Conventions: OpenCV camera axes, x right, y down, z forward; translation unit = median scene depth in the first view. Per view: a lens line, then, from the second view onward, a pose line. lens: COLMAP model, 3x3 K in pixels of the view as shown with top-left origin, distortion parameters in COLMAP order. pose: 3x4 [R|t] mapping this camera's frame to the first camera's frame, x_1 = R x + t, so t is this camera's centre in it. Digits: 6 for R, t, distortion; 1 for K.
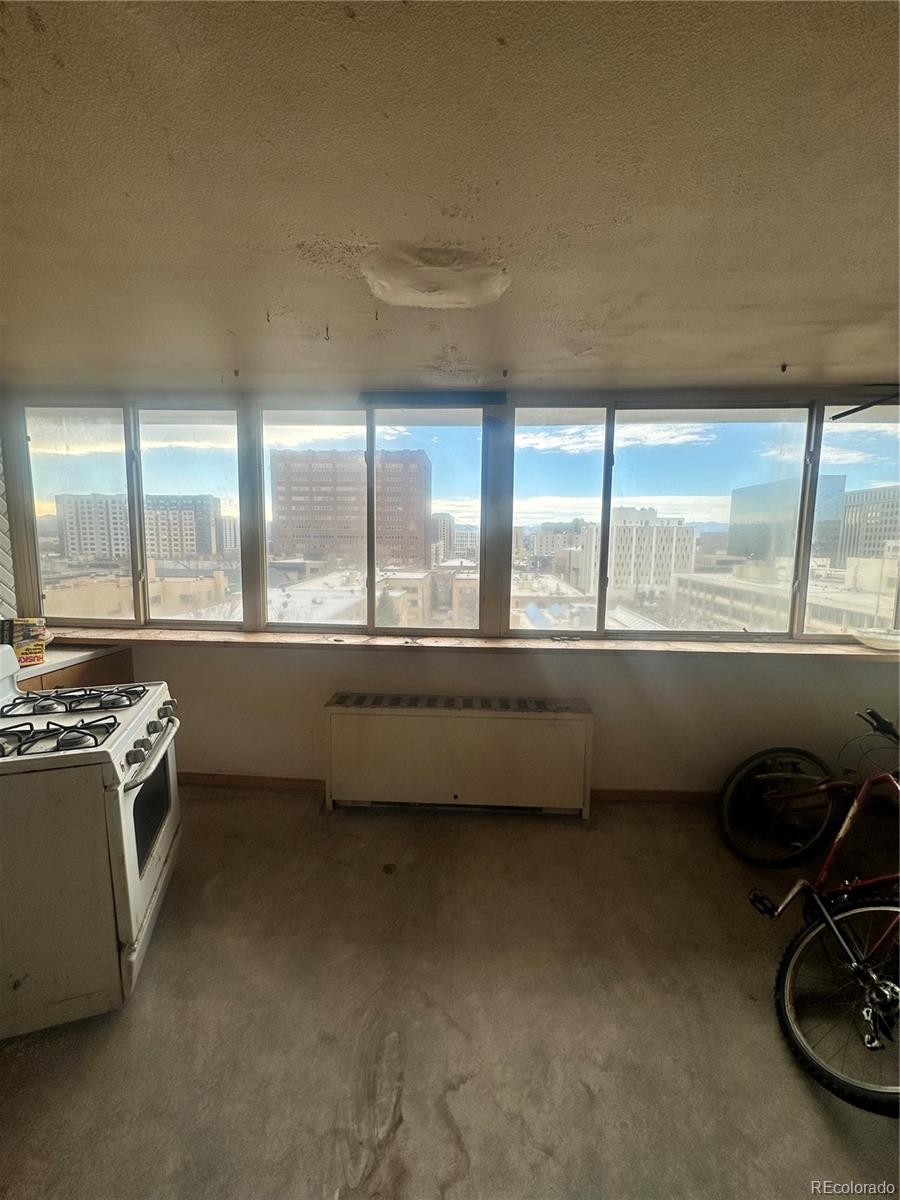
lens RADIAL K [[478.7, 0, 449.9], [0, 478.7, 598.7], [0, 0, 1]] dist [-0.001690, 0.000353]
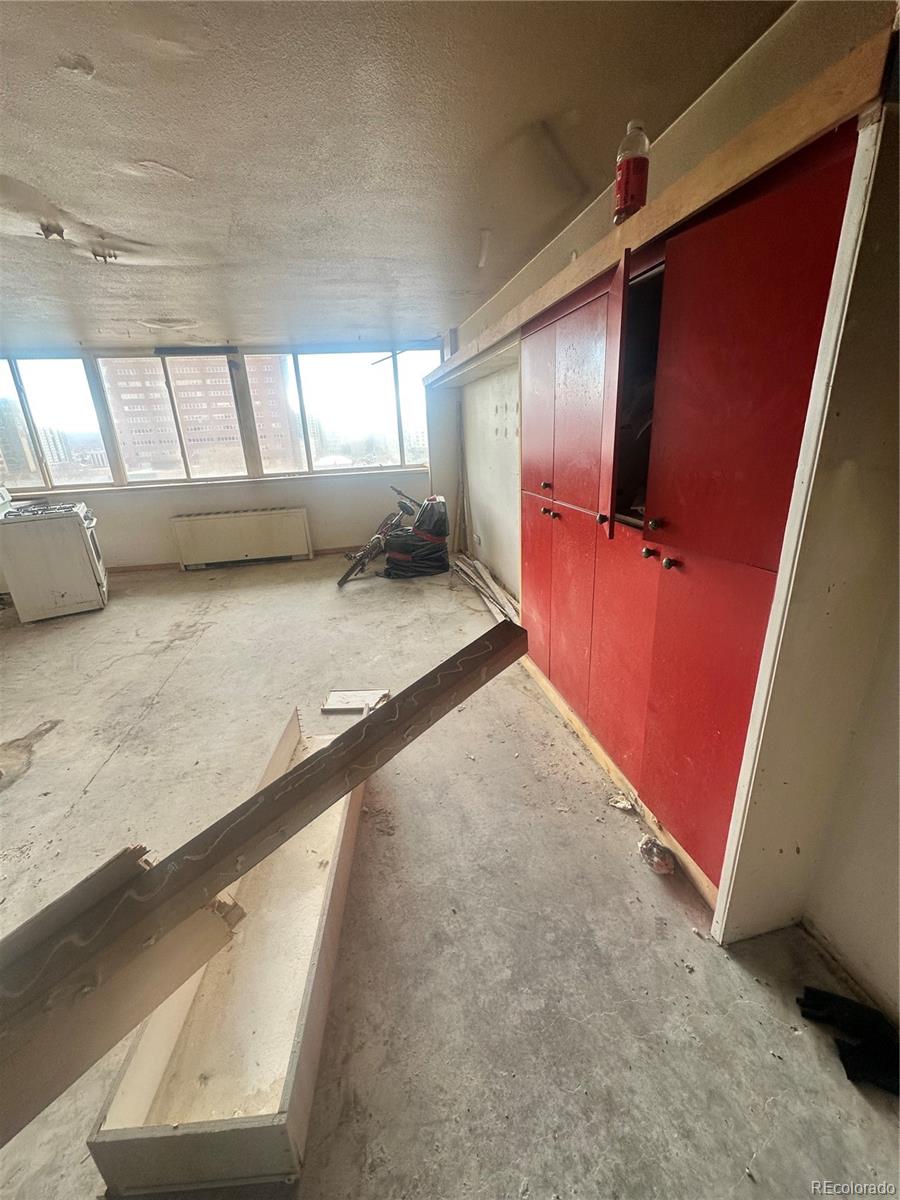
lens RADIAL K [[478.7, 0, 449.9], [0, 478.7, 598.7], [0, 0, 1]] dist [-0.001690, 0.000353]
pose [[0.967741, -0.134452, 0.213073, 0.593768], [0.086530, 0.971630, 0.220108, 0.309644], [-0.236623, -0.194571, 0.951920, -1.849287]]
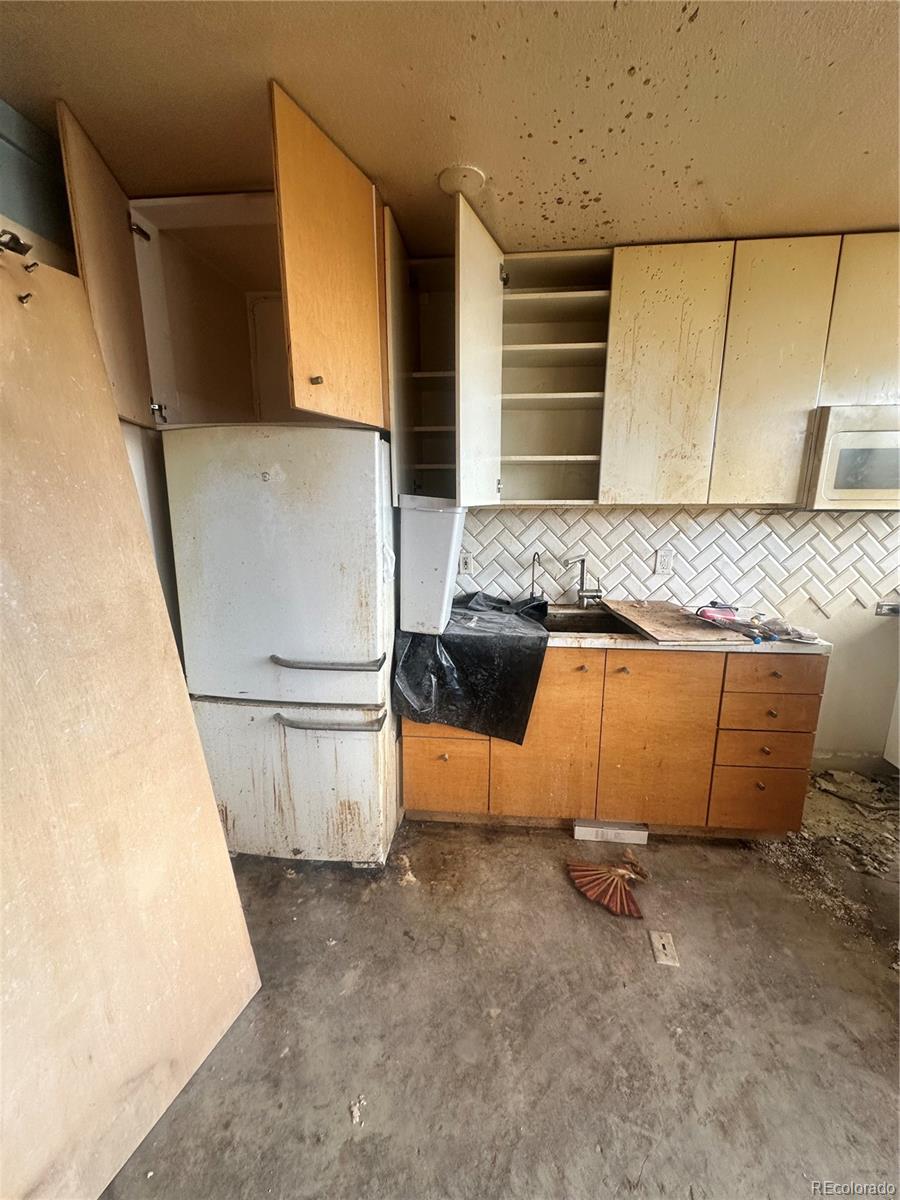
lens RADIAL K [[478.7, 0, 449.9], [0, 478.7, 598.7], [0, 0, 1]] dist [-0.001690, 0.000353]
pose [[-0.046428, 0.200515, -0.978590, -0.159870], [-0.122588, 0.971098, 0.204796, 0.069191], [0.991371, 0.129472, -0.020506, -0.094327]]
